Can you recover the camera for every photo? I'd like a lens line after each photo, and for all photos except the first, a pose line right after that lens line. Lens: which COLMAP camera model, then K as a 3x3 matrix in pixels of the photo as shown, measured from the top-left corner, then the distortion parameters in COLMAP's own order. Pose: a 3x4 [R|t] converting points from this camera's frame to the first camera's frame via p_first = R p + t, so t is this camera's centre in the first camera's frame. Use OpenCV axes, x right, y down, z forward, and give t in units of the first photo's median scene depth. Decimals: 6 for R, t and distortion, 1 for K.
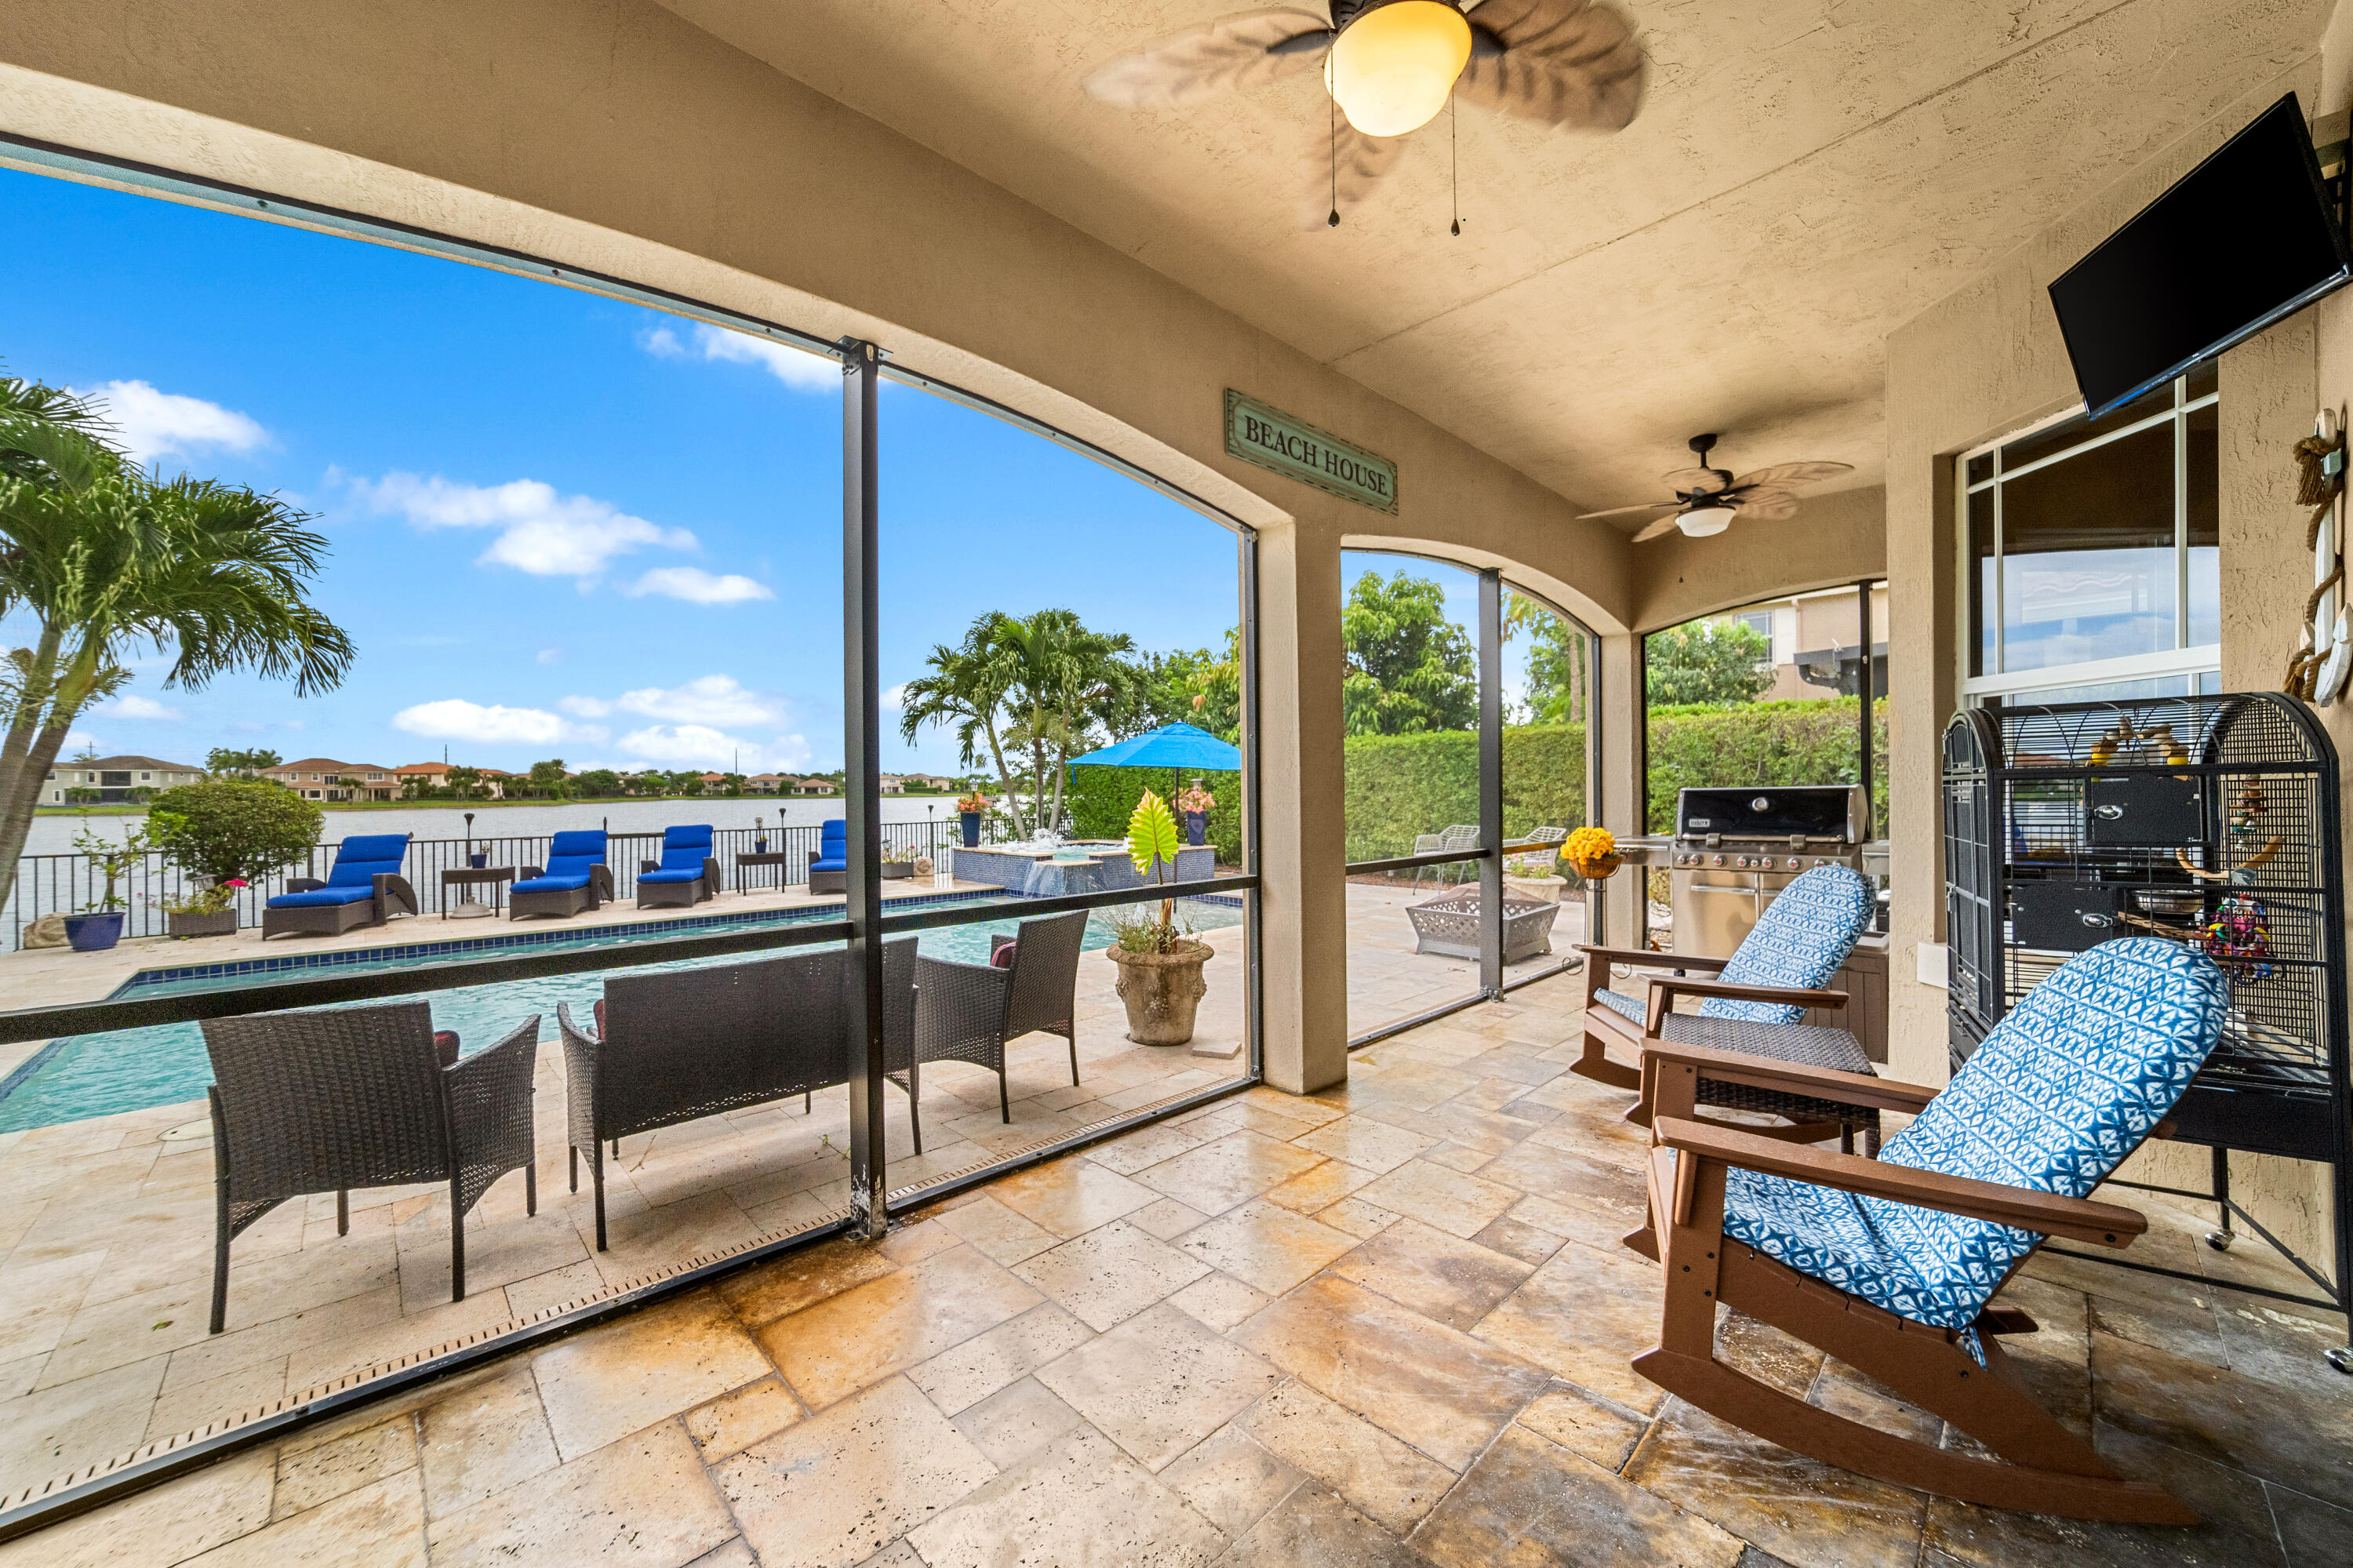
lens RADIAL K [[873.0, 0, 1165.9], [0, 873.0, 796.7], [0, 0, 1]] dist [-0.021948, 0.005030]
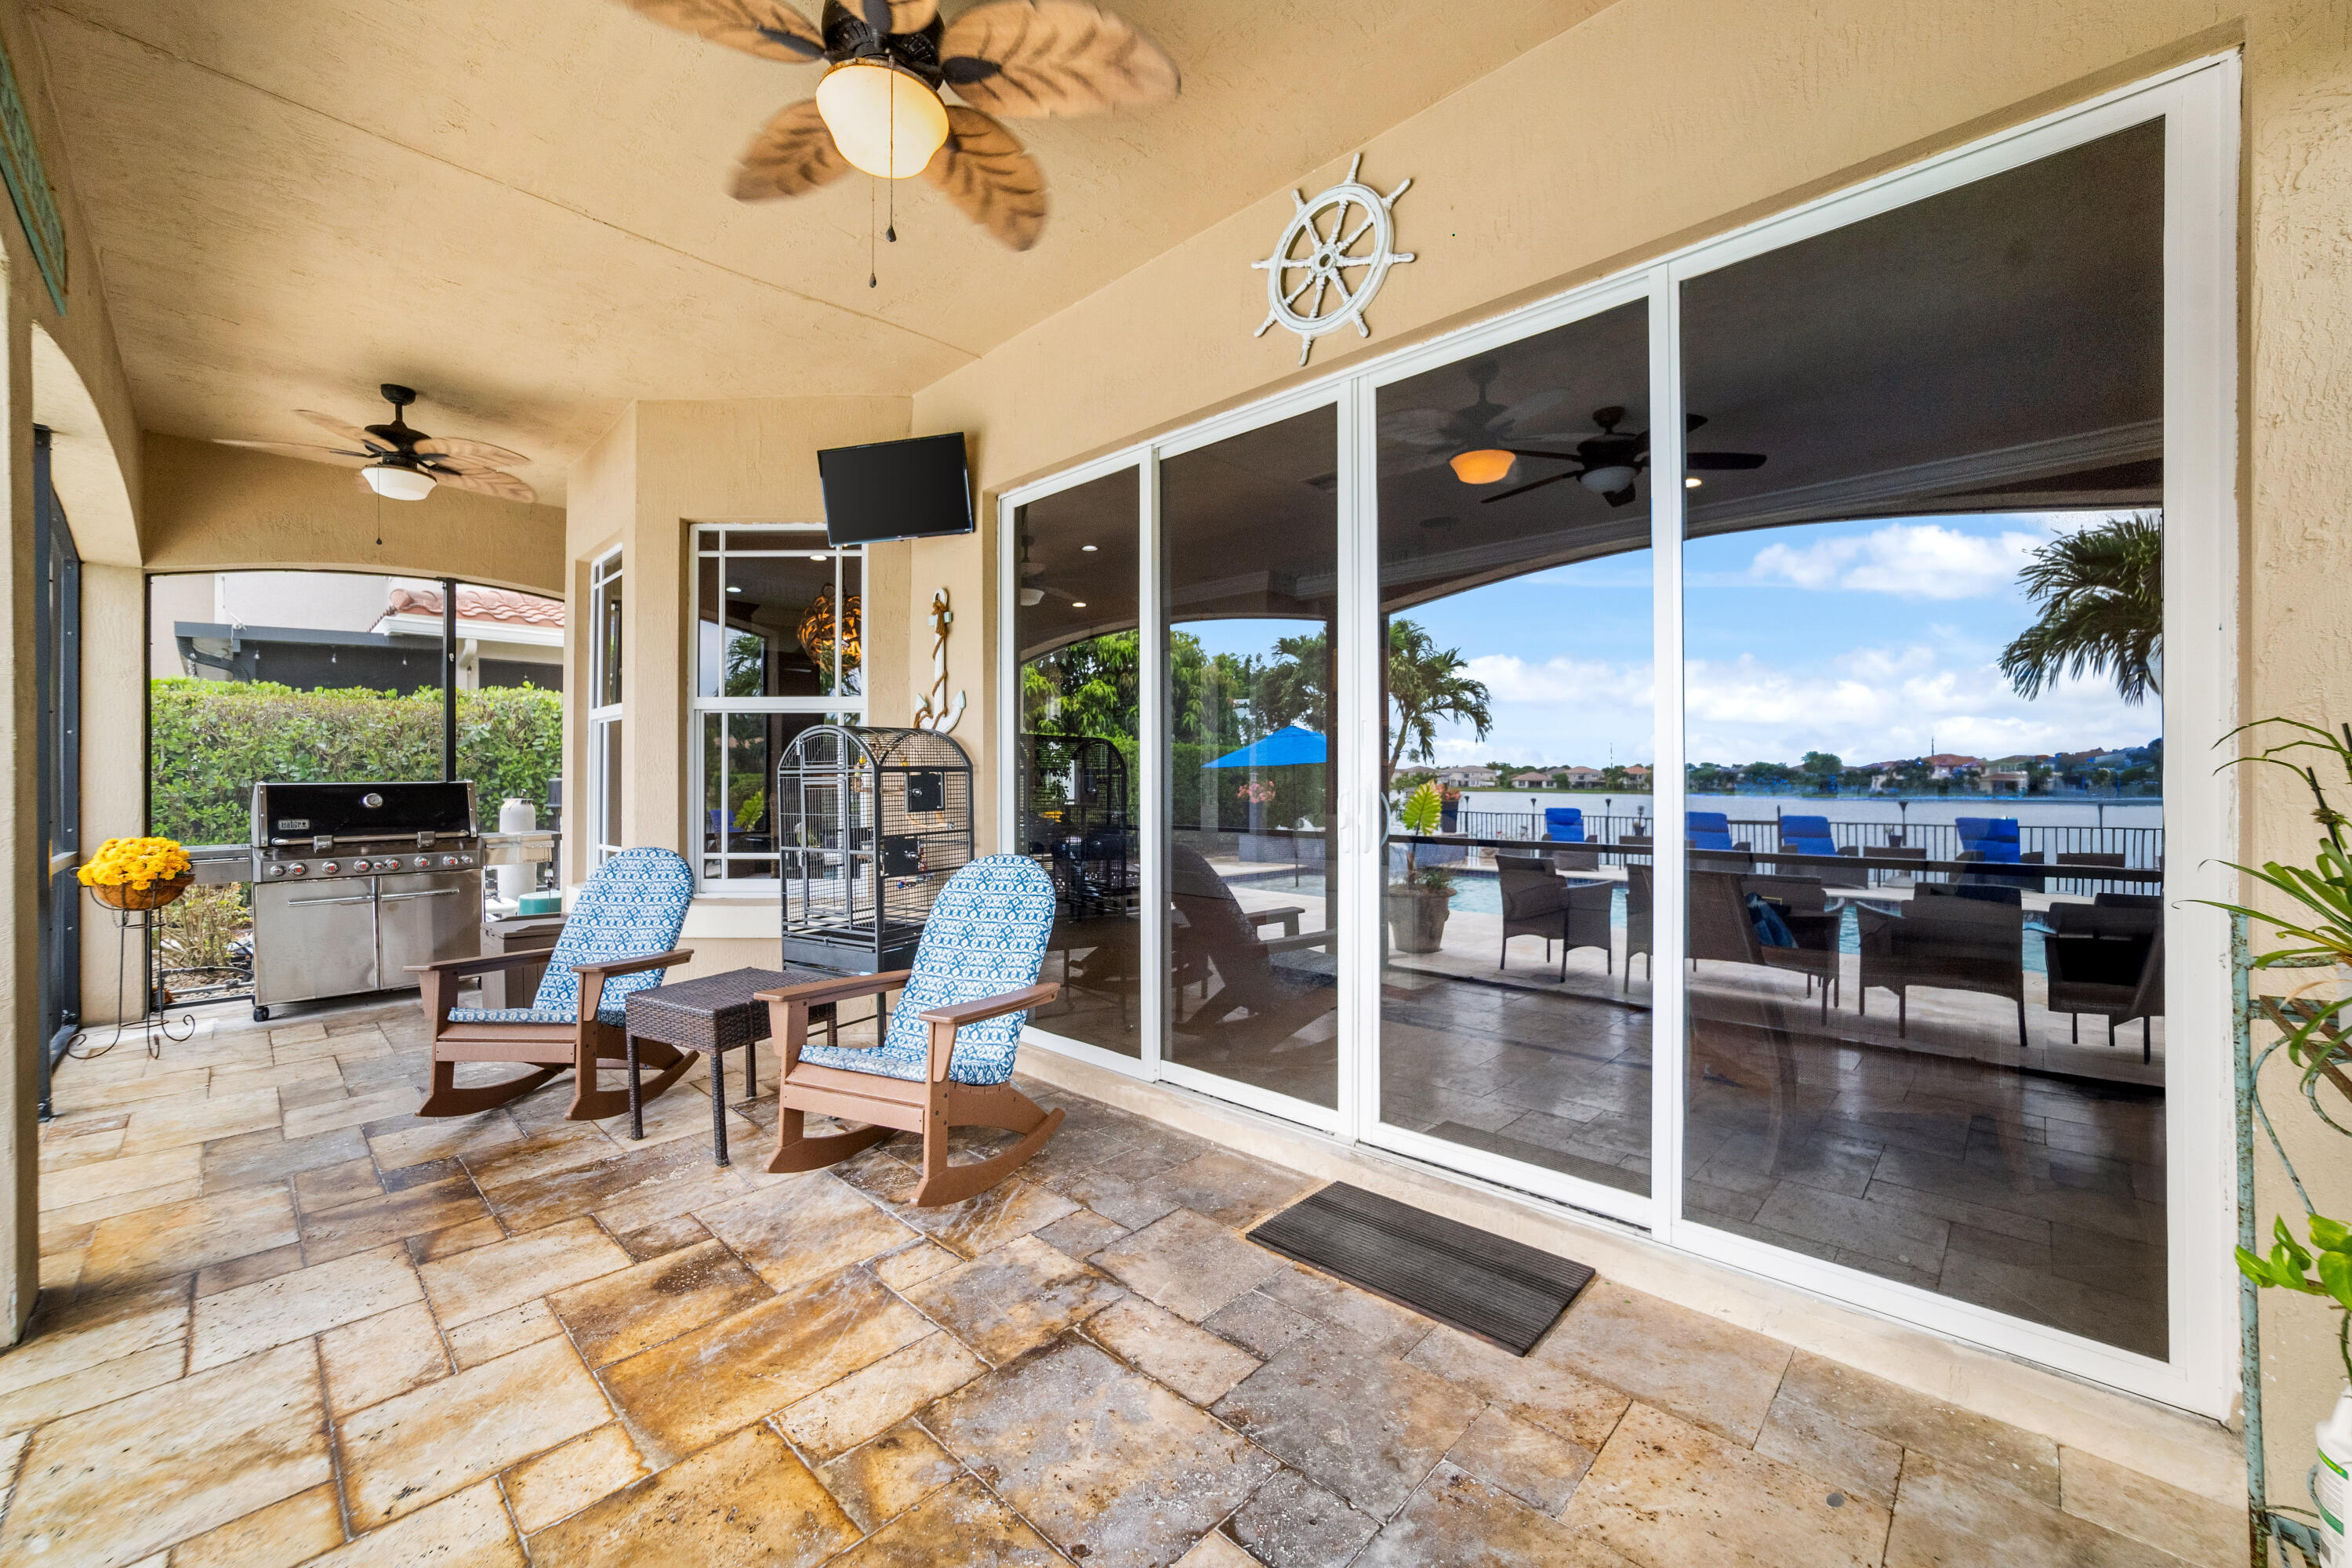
lens RADIAL K [[899.4, 0, 1154.0], [0, 899.4, 792.1], [0, 0, 1]] dist [-0.014479, 0.001750]
pose [[-0.035531, -0.001899, 0.999367, -0.163738], [0.012142, 0.999924, 0.002332, 0.004577], [-0.999295, 0.012217, -0.035505, 0.128696]]
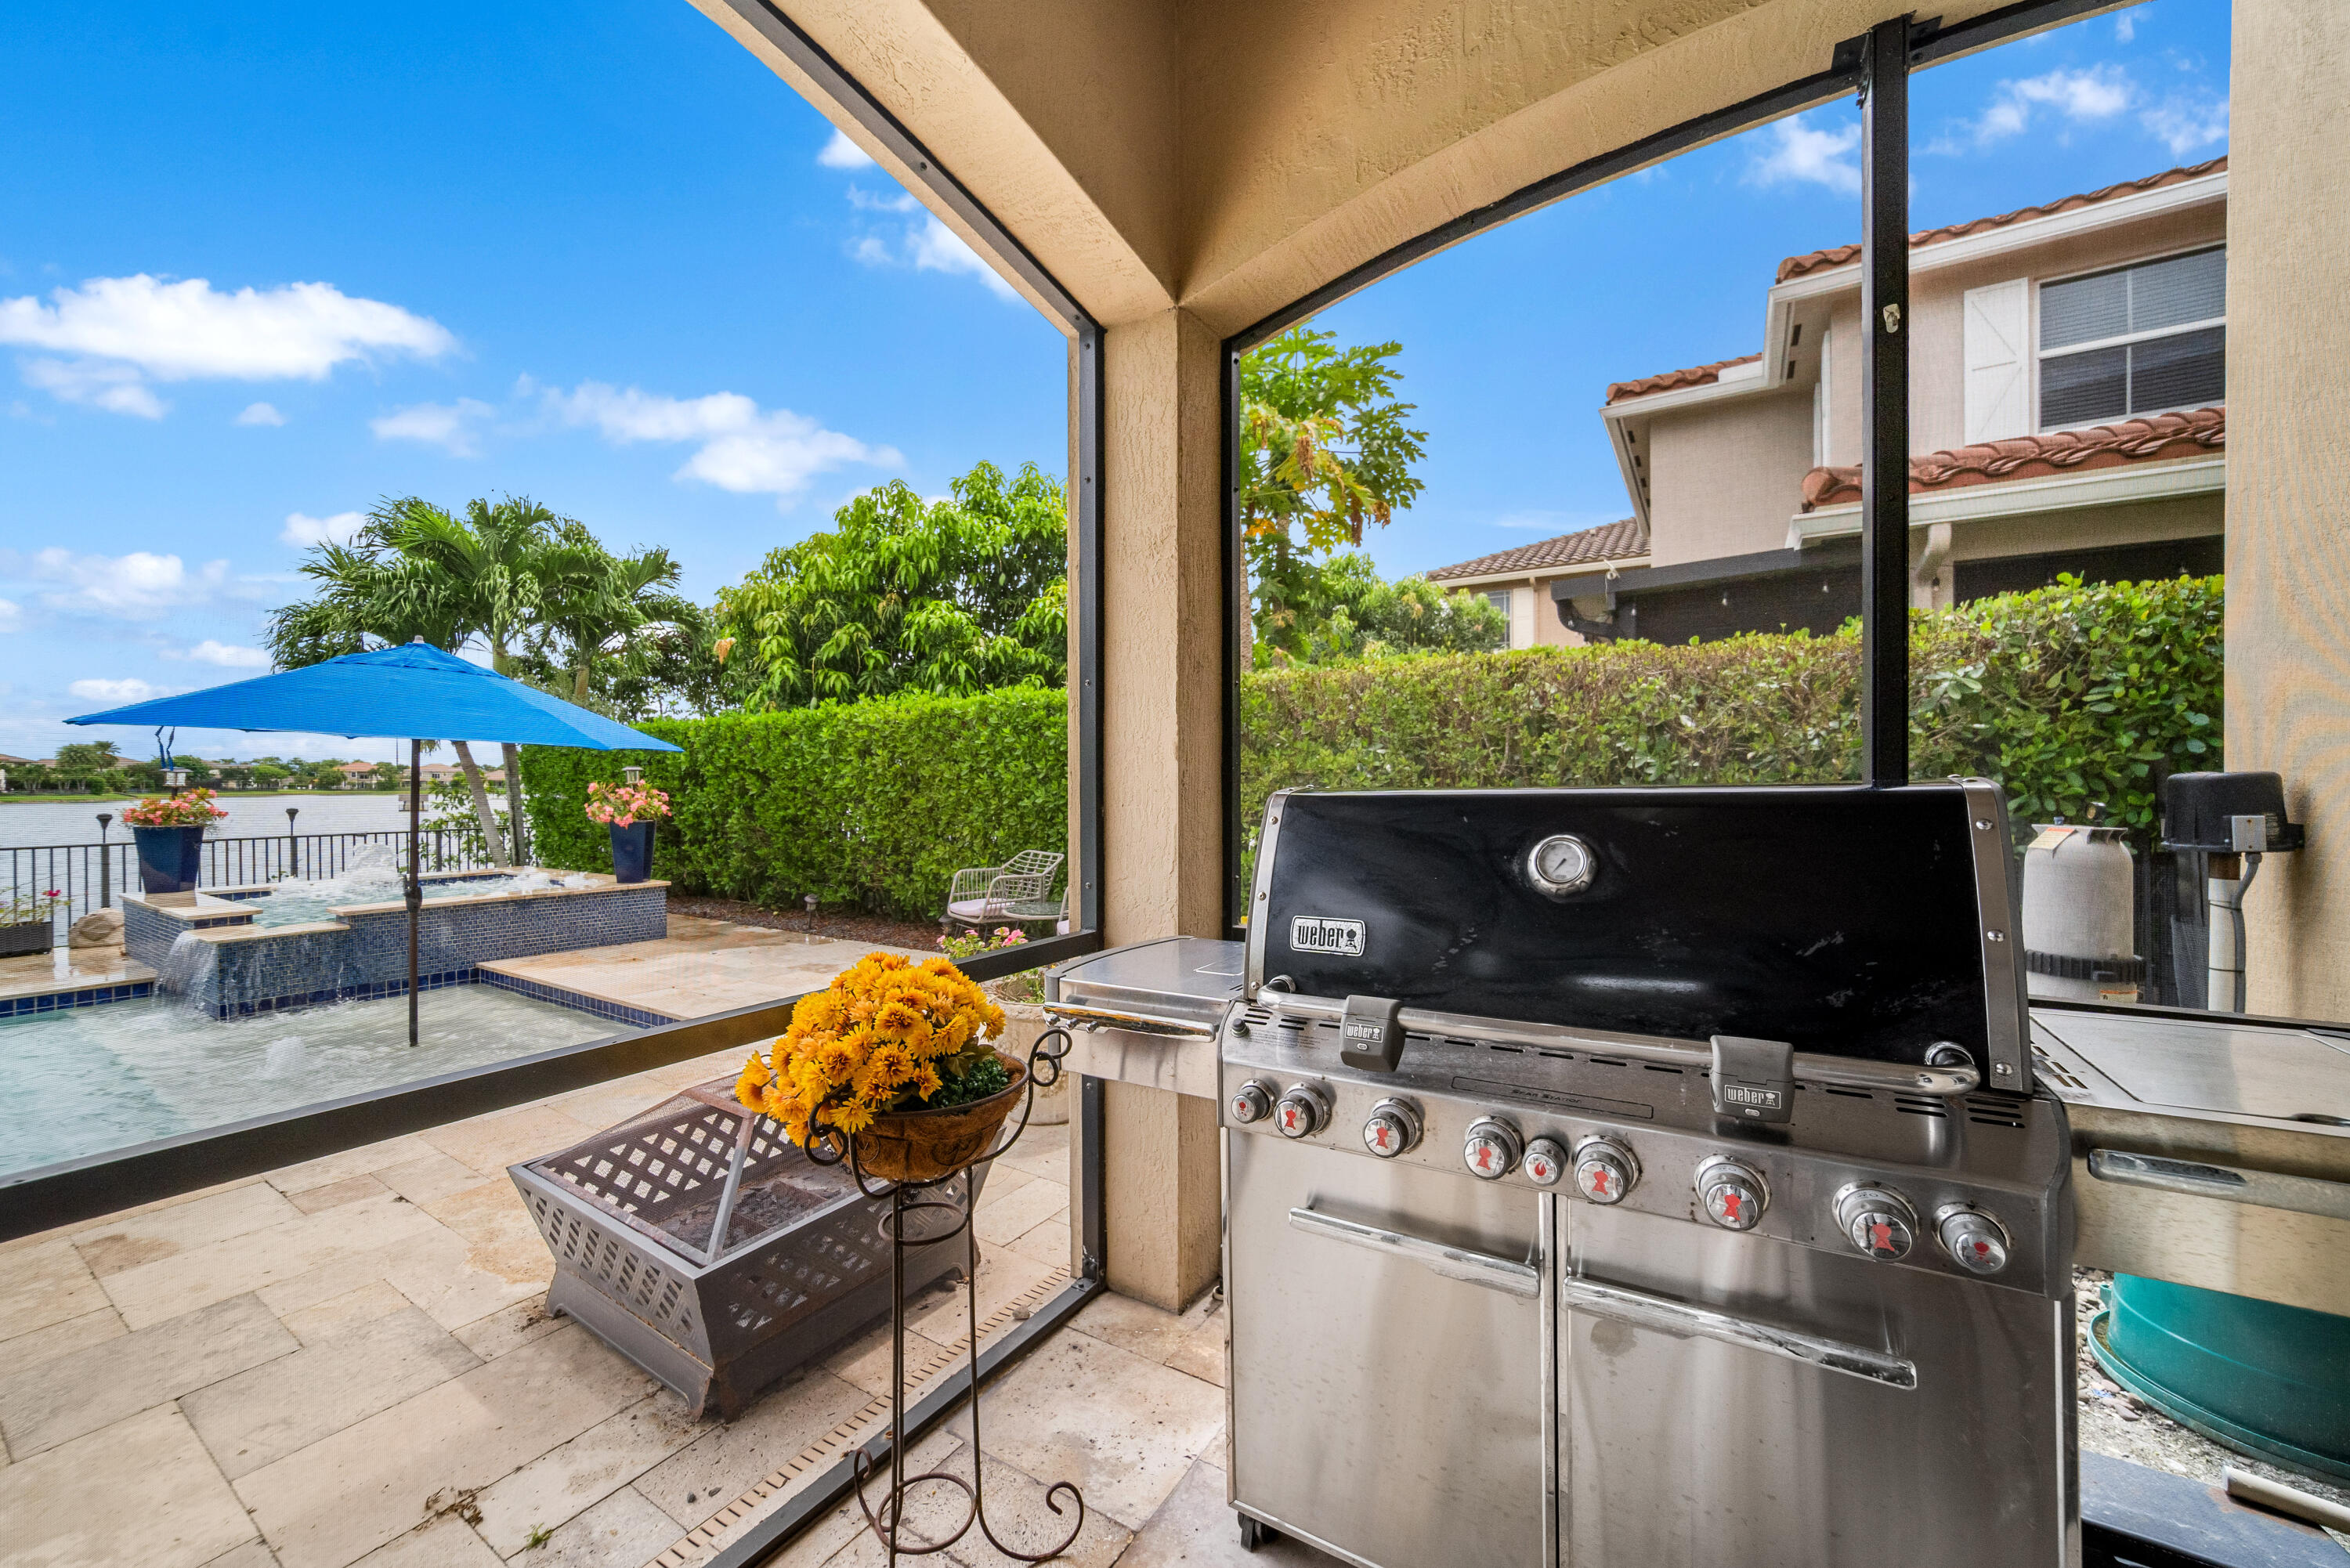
lens RADIAL K [[898.6, 0, 1152.7], [0, 898.6, 792.6], [0, 0, 1]] dist [-0.014479, 0.001750]
pose [[0.971851, 0.004497, 0.235553, 0.316972], [-0.004218, 0.999990, -0.001689, -0.005348], [-0.235559, 0.000648, 0.971860, 0.477769]]
